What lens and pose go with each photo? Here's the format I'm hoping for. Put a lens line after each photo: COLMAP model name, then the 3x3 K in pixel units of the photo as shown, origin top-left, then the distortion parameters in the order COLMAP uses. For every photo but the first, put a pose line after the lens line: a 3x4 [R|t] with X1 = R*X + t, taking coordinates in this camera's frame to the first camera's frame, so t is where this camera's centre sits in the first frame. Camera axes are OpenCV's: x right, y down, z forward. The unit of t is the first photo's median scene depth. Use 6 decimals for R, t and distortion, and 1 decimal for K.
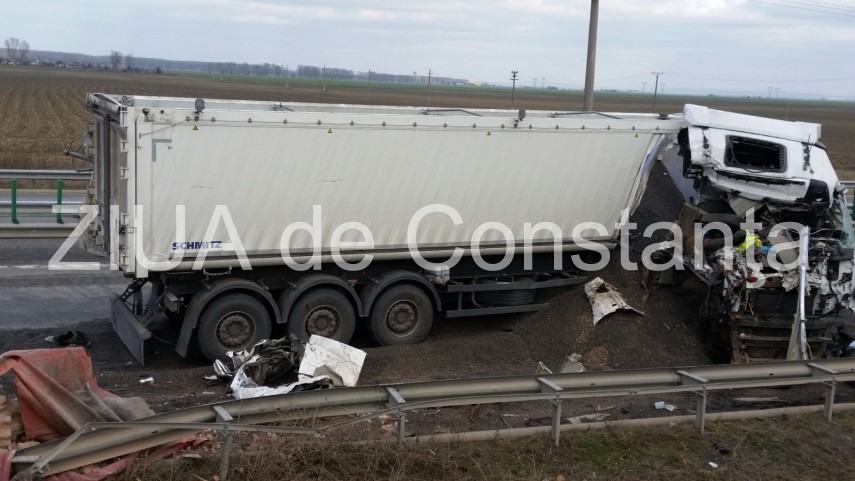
lens RADIAL K [[1066.7, 0, 427.5], [0, 1066.7, 240.5], [0, 0, 1]] dist [0.135078, -0.066480]
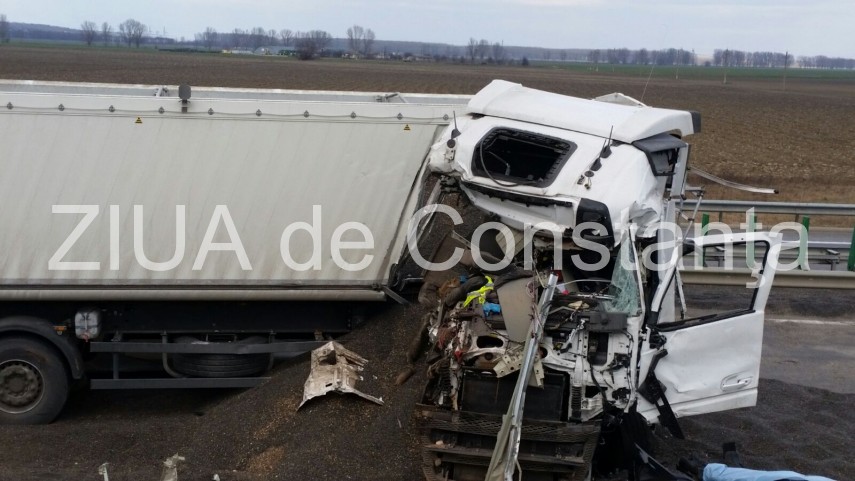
lens RADIAL K [[1427.9, 0, 415.6], [0, 1427.9, 243.0], [0, 0, 1]] dist [0.126310, 0.016308]
pose [[0.943691, 0.030574, -0.329412, 0.533097], [-0.040400, 0.998918, -0.023024, -0.008701], [0.328352, 0.035036, 0.943906, 0.201927]]
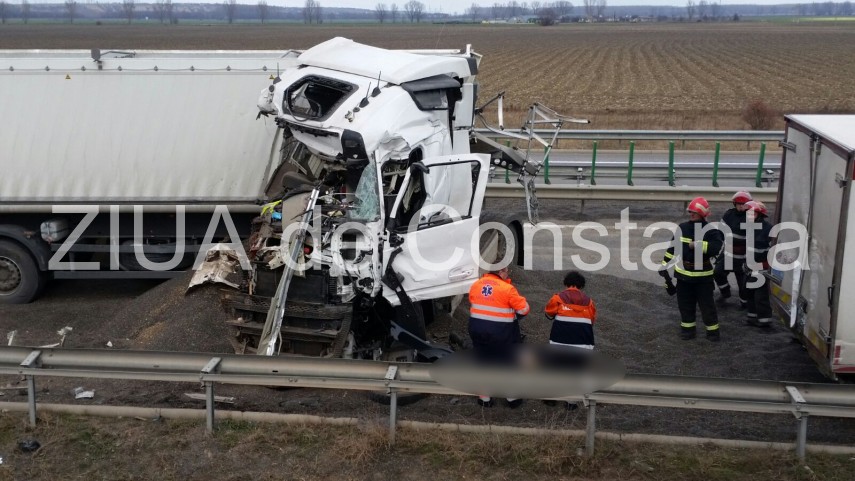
lens RADIAL K [[1140.9, 0, 399.3], [0, 1140.9, 253.7], [0, 0, 1]] dist [0.126266, -0.078717]
pose [[0.851453, 0.054065, -0.521636, 0.821677], [-0.031307, 0.998138, 0.052350, -0.011357], [0.523495, -0.028243, 0.851561, 0.315720]]
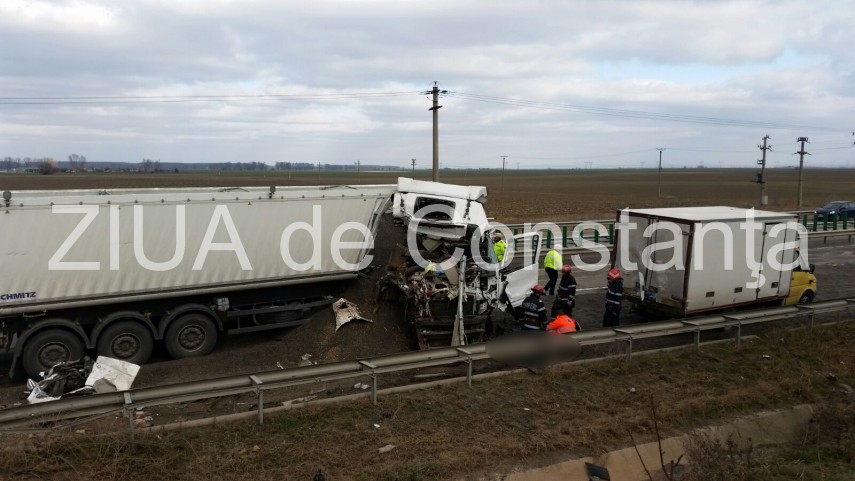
lens RADIAL K [[709.0, 0, 437.0], [0, 709.0, 237.9], [0, 0, 1]] dist [0.161080, -0.328885]
pose [[0.994213, -0.057654, 0.090643, 0.221174], [0.061947, 0.997052, -0.045284, 0.004853], [-0.087765, 0.050638, 0.994853, 0.025821]]
